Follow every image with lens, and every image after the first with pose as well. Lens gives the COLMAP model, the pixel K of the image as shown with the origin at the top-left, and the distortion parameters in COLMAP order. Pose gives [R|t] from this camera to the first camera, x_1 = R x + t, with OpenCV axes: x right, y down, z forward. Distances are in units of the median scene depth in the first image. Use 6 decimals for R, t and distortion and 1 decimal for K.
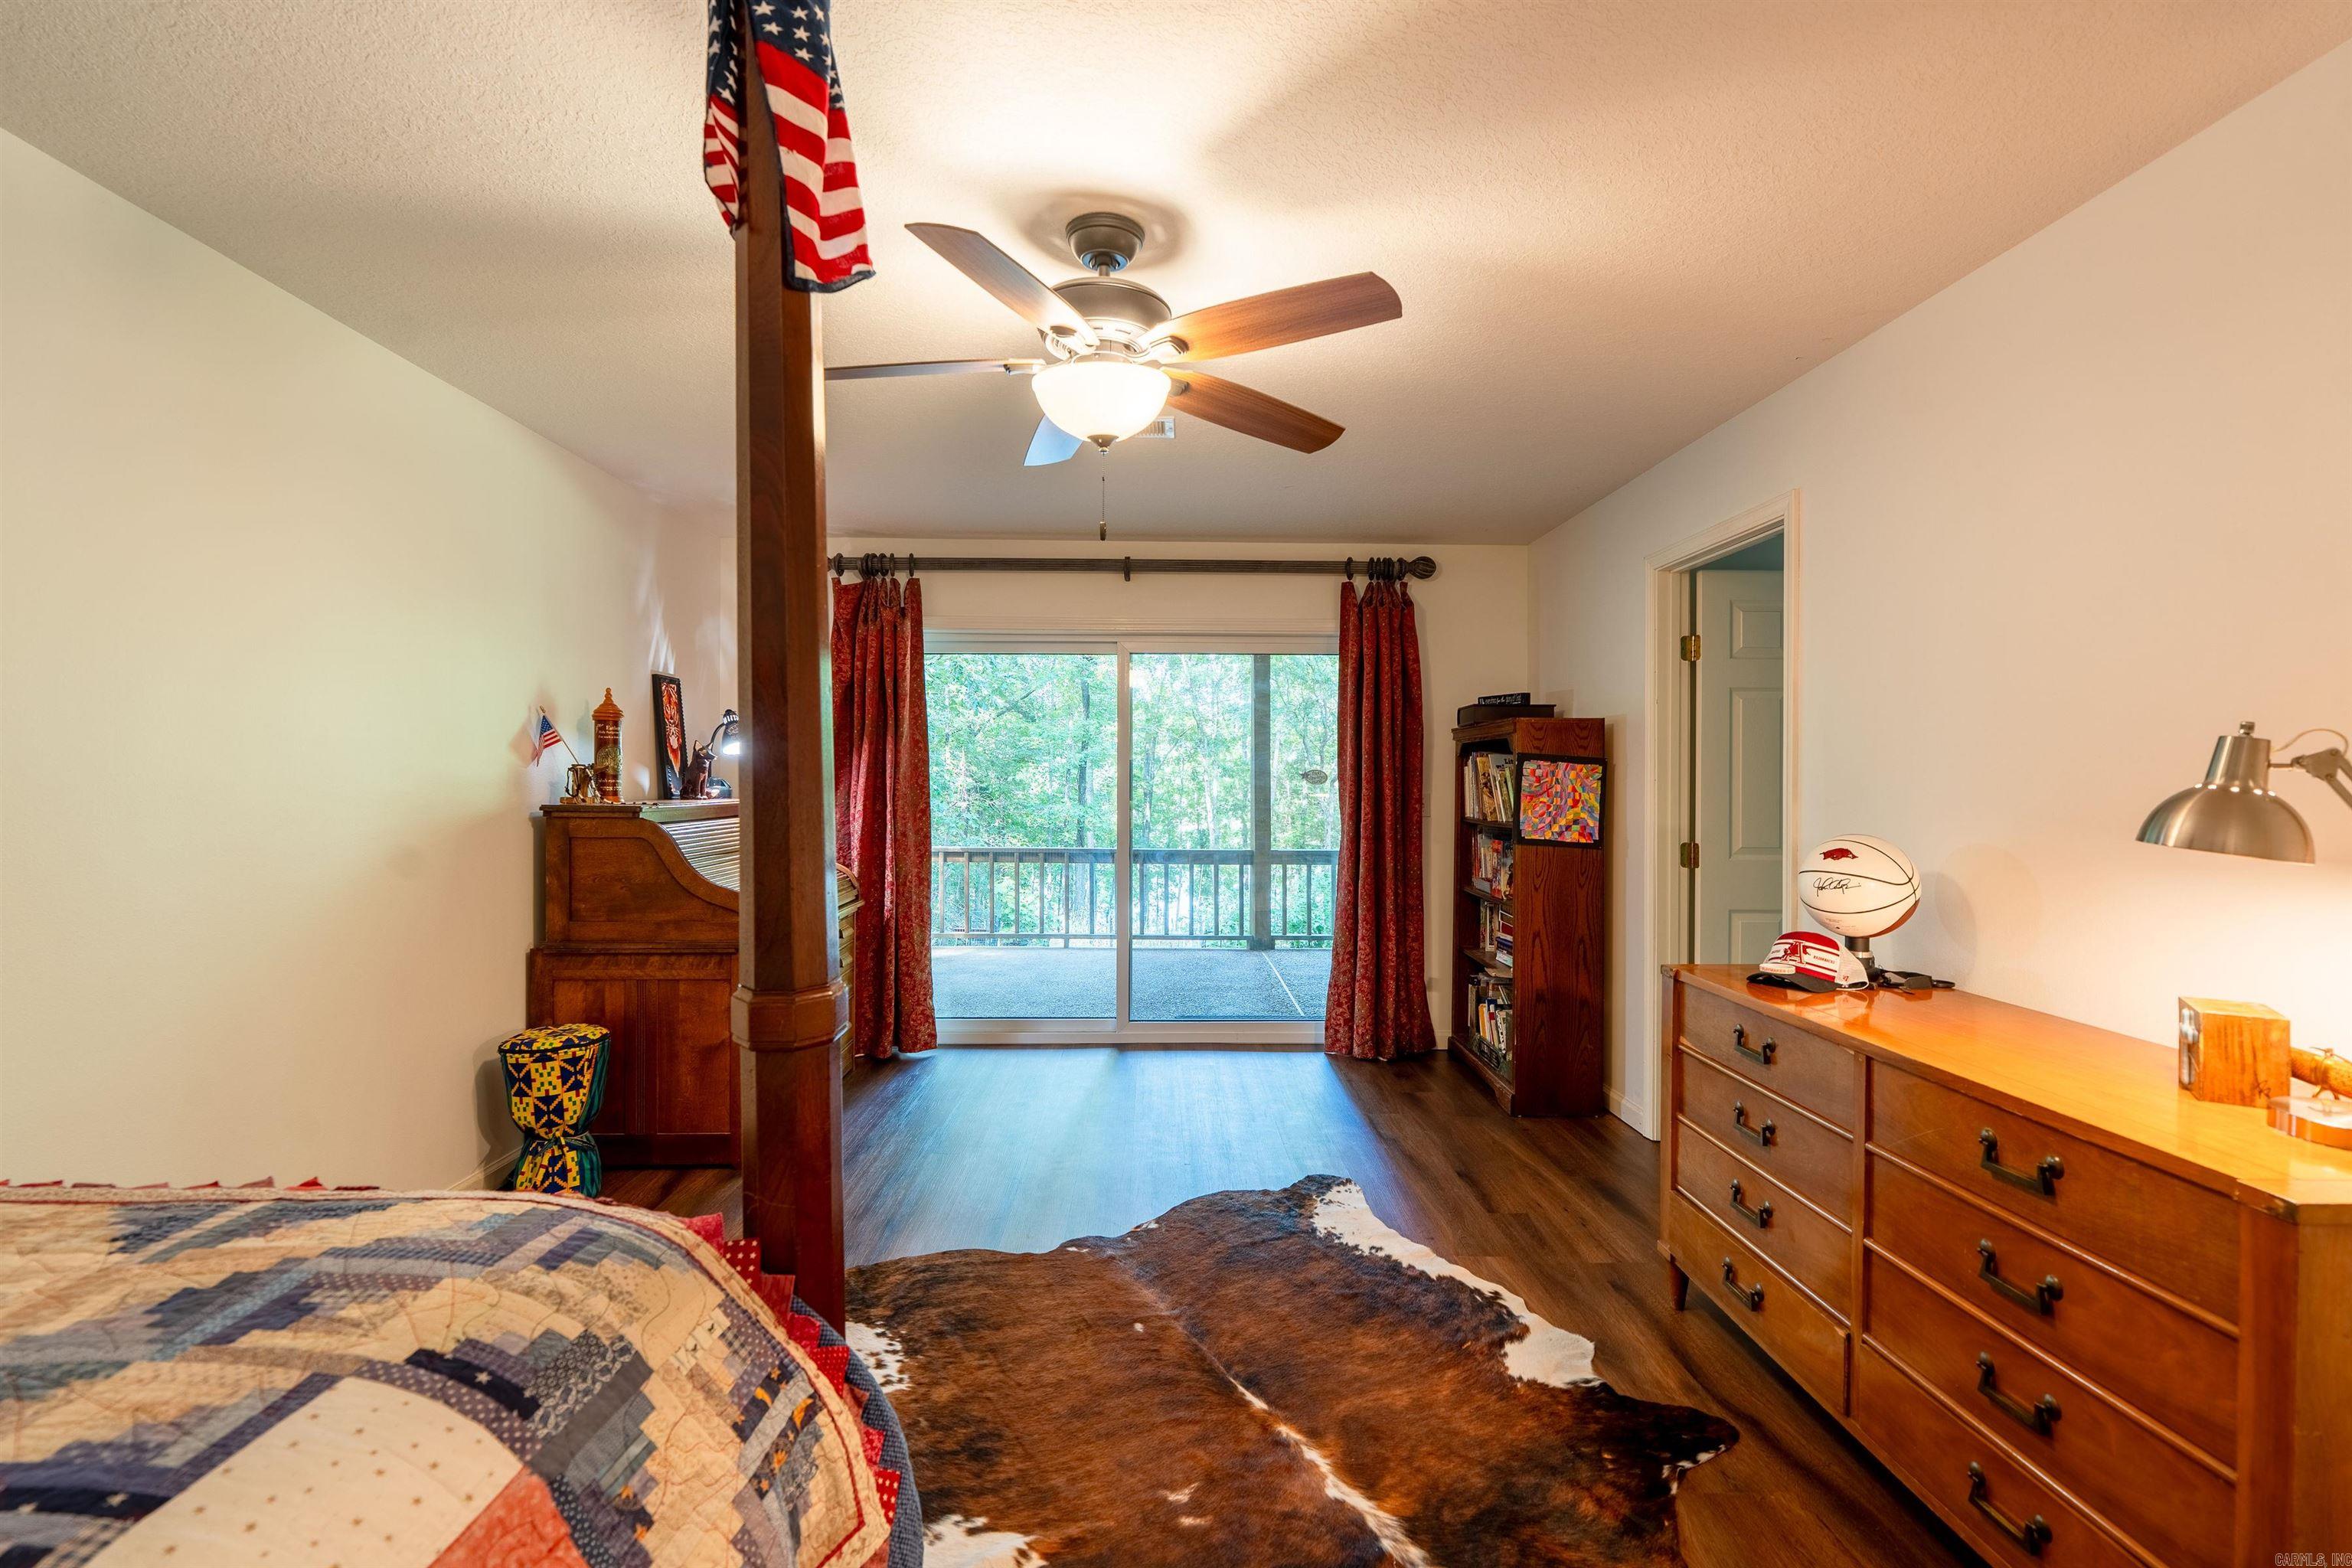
lens RADIAL K [[1047.8, 0, 1178.0], [0, 1047.8, 782.1], [0, 0, 1]] dist [-0.003824, 0.000379]
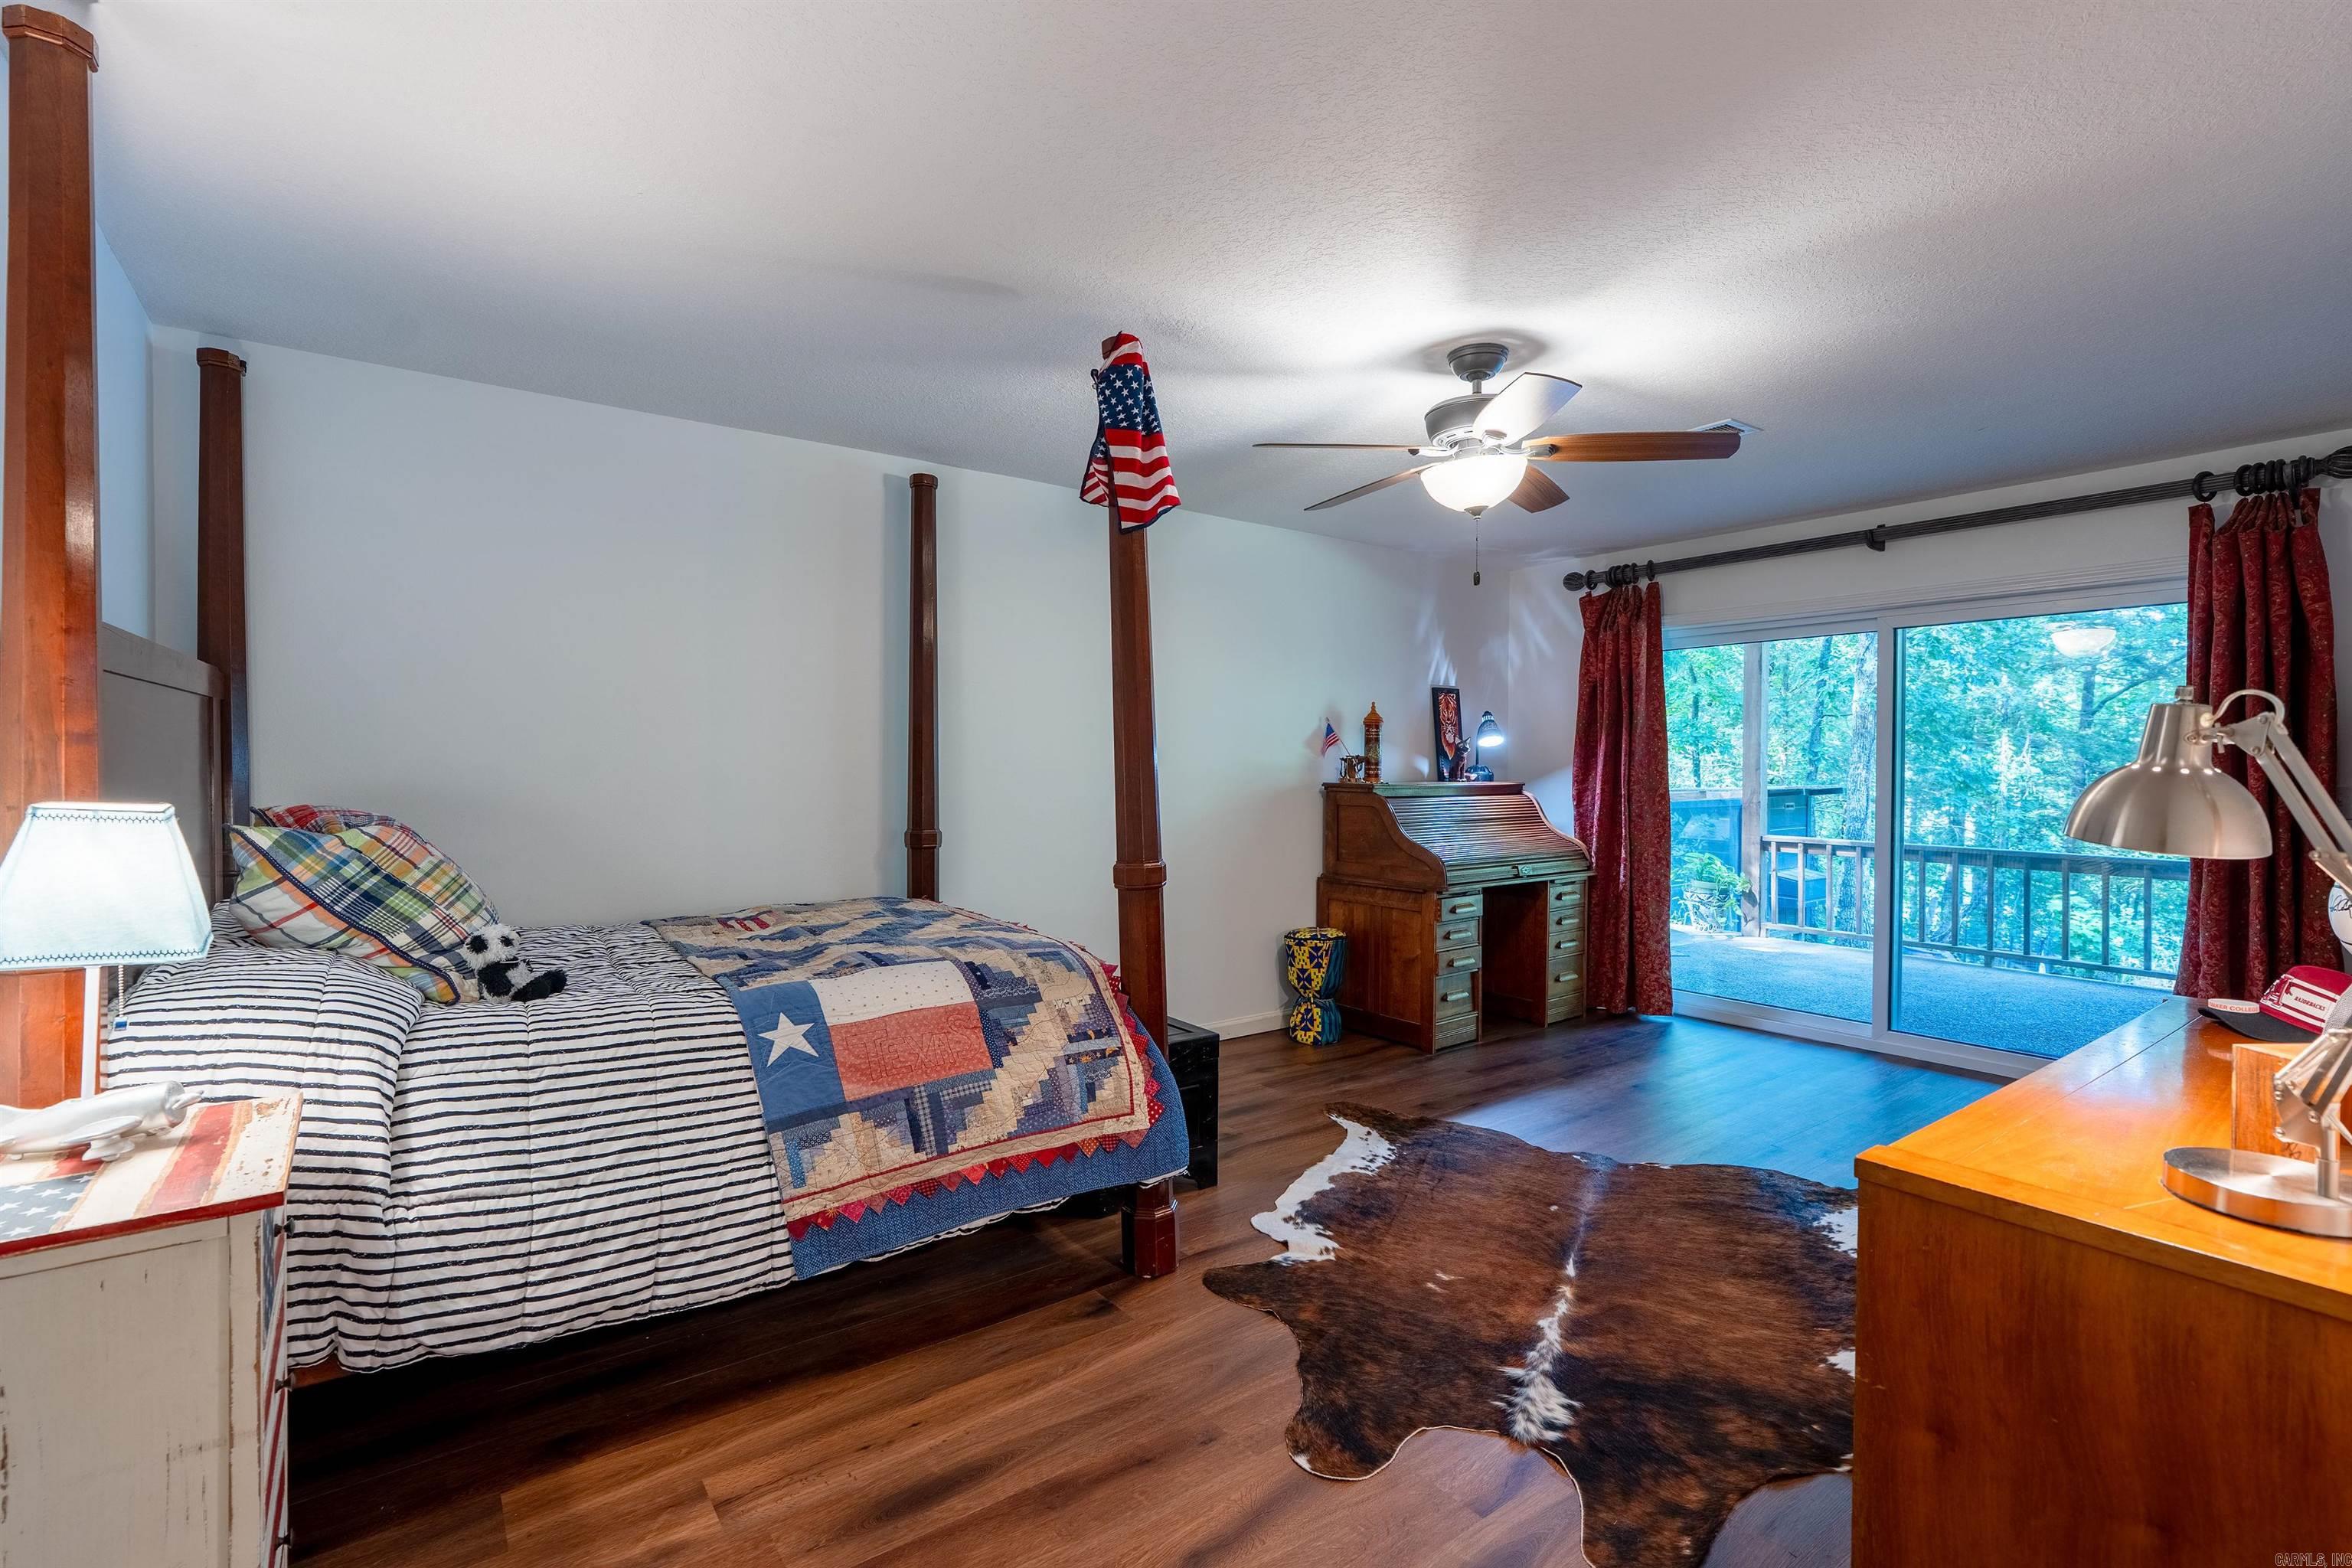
lens RADIAL K [[1047.8, 0, 1180.3], [0, 1047.8, 777.6], [0, 0, 1]] dist [-0.003824, 0.000379]
pose [[0.584611, 0.007846, -0.811275, 0.478732], [-0.003151, 0.999968, 0.007401, 0.003651], [0.811307, -0.001770, 0.584617, -0.053192]]
